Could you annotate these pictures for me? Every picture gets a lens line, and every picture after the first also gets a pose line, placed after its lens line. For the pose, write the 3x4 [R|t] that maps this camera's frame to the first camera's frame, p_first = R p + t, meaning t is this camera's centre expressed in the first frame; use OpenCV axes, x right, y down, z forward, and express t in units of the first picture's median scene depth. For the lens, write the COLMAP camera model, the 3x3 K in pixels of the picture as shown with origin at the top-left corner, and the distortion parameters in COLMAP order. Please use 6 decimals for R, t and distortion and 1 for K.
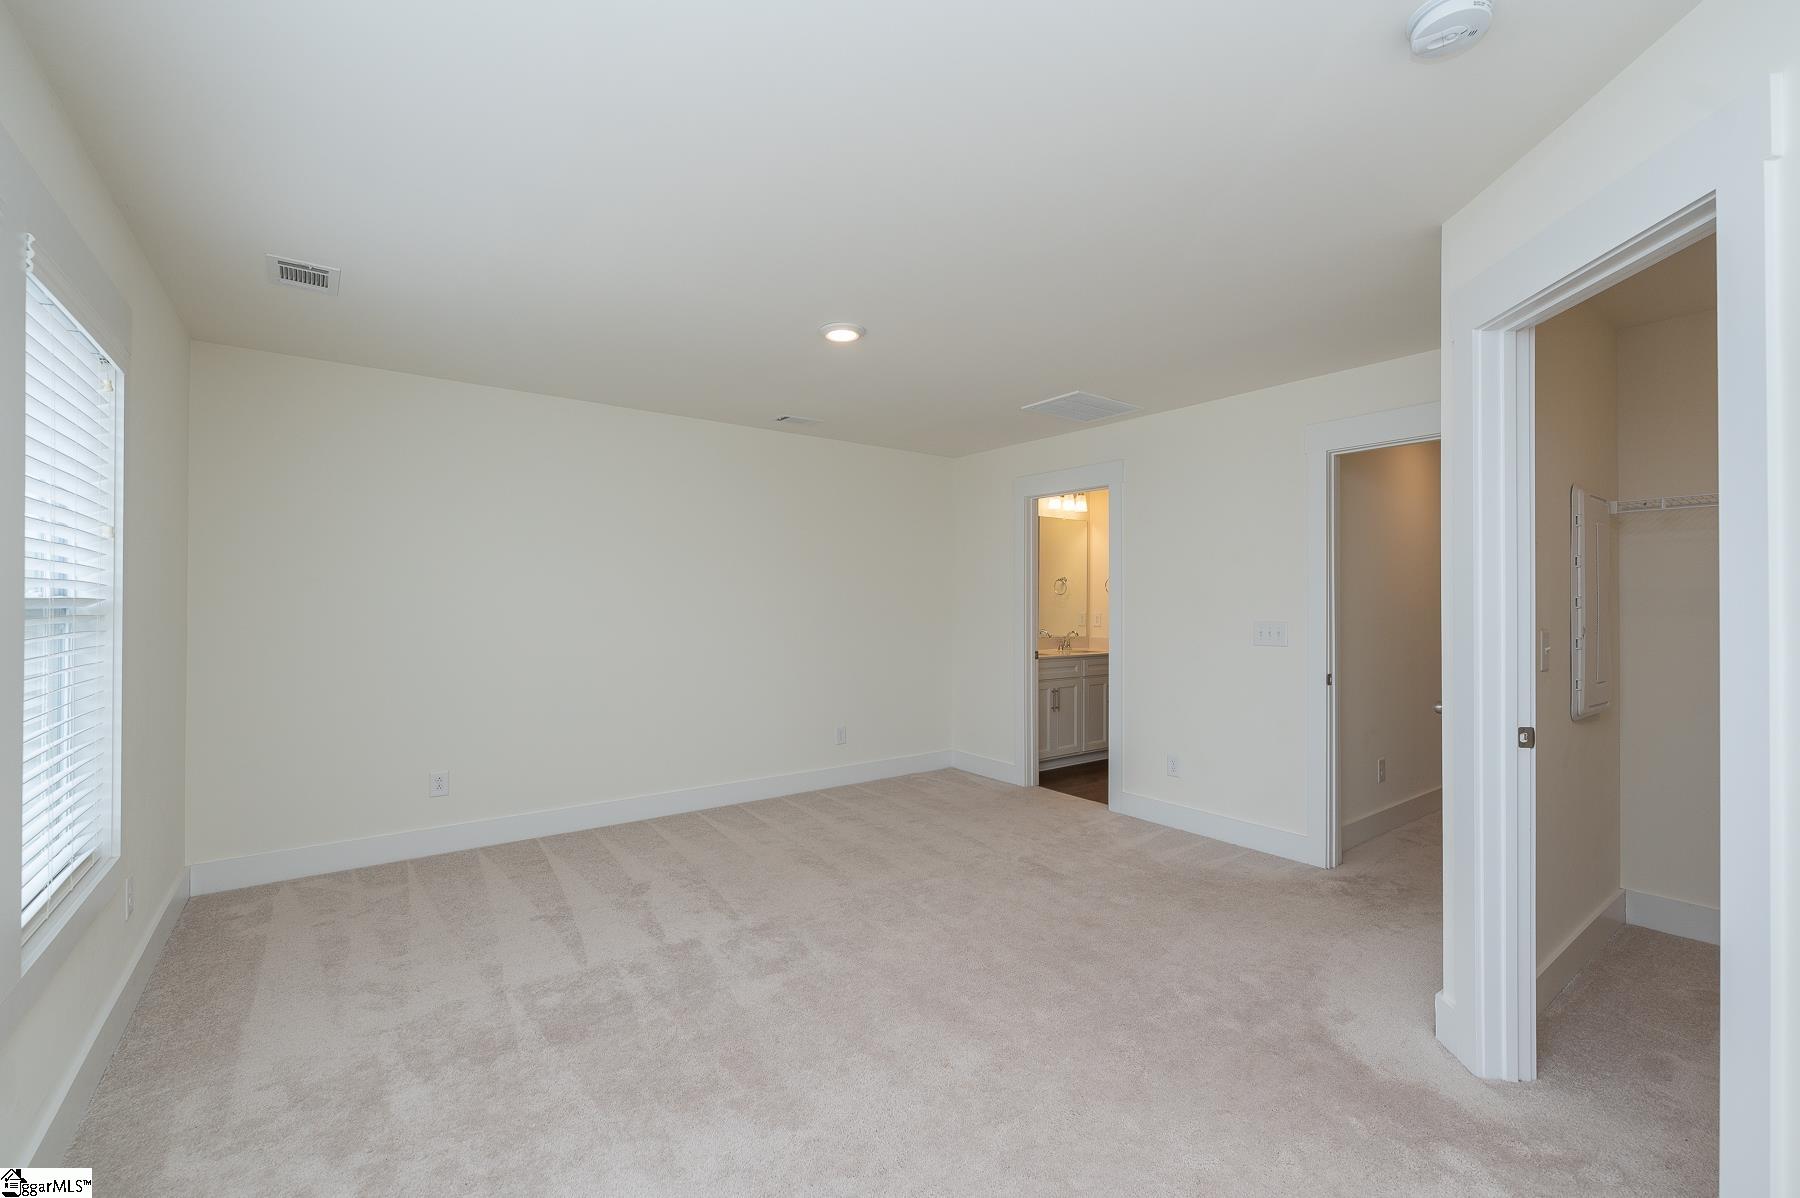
lens RADIAL K [[762.2, 0, 926.2], [0, 762.2, 600.7], [0, 0, 1]] dist [0.000343, 0.000009]
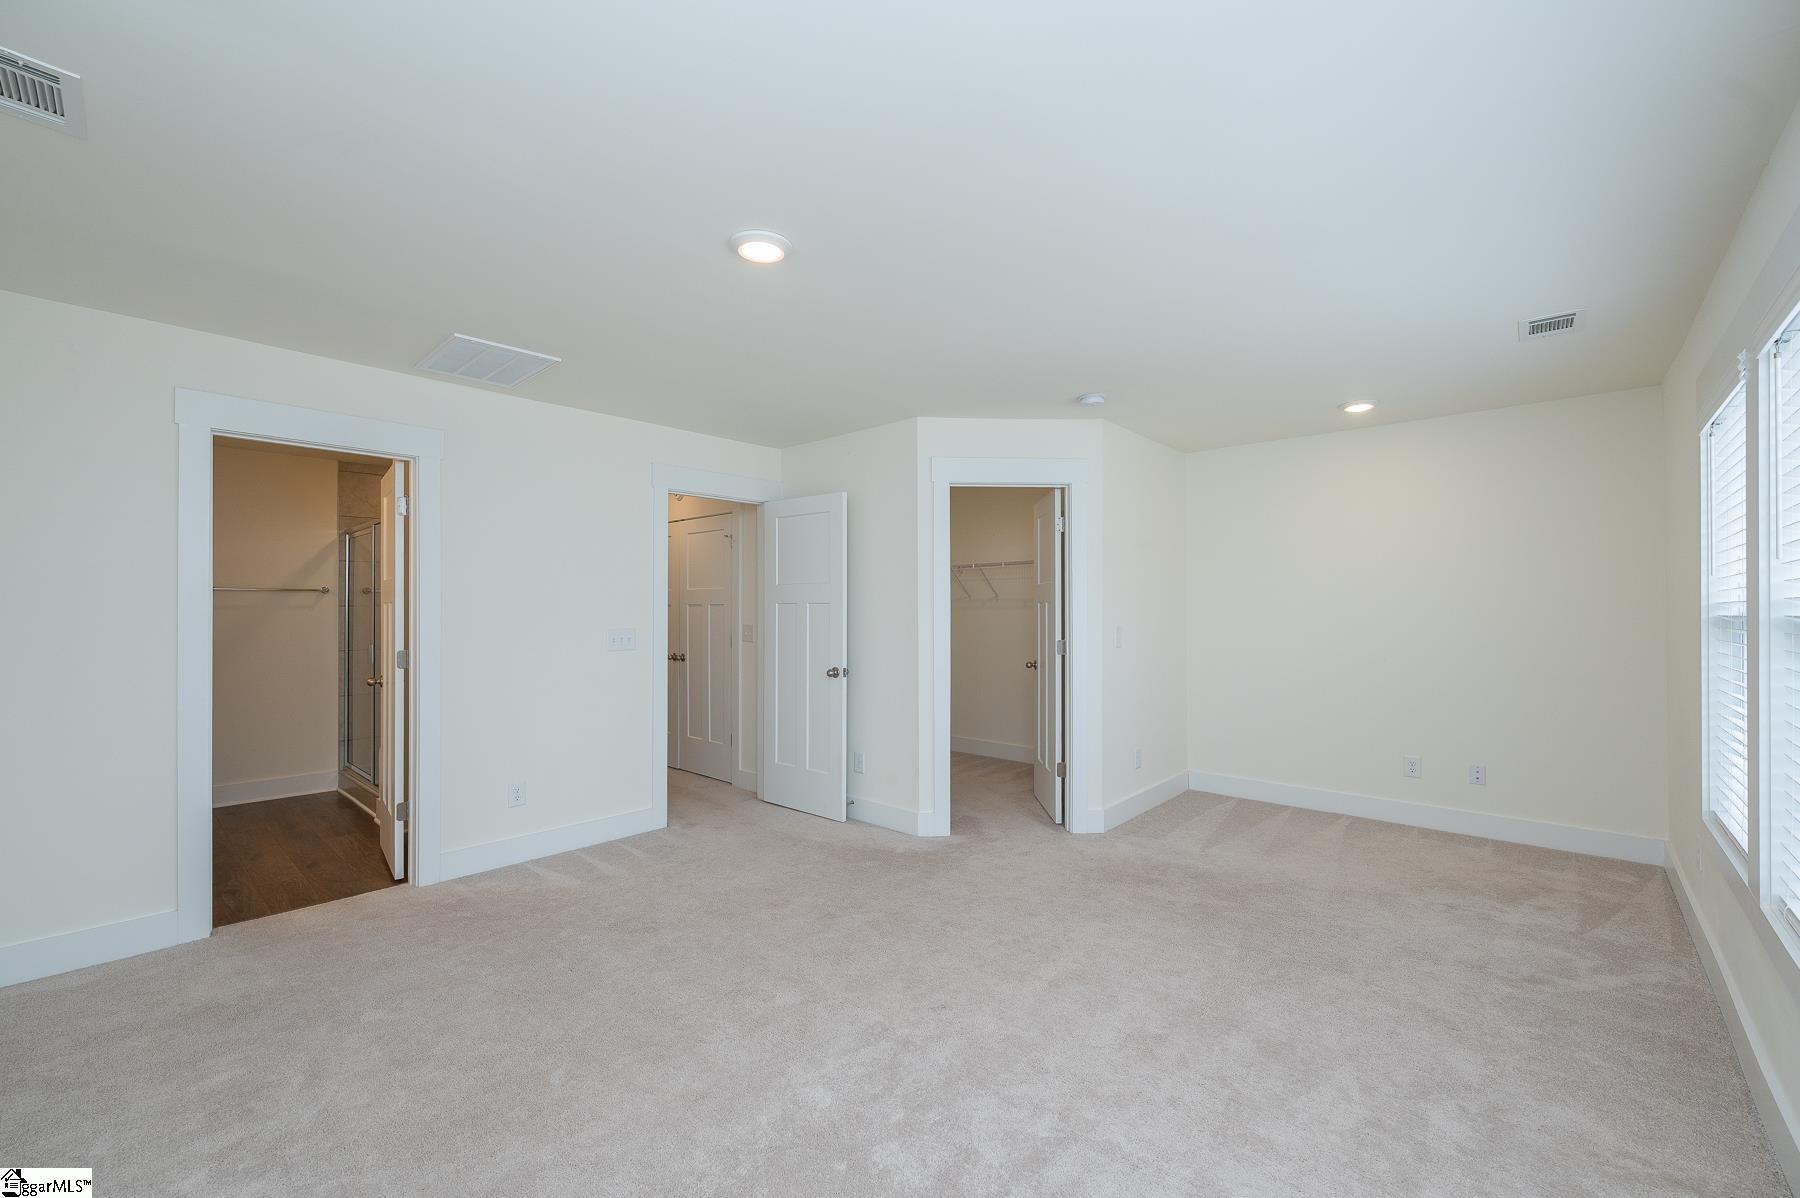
lens RADIAL K [[718.8, 0, 885.7], [0, 718.8, 613.6], [0, 0, 1]] dist [0.001339, 0.000190]
pose [[-0.165188, -0.001545, 0.986261, -0.528836], [-0.006679, 0.999978, 0.000447, 0.001009], [-0.986239, -0.006513, -0.165195, 0.649831]]
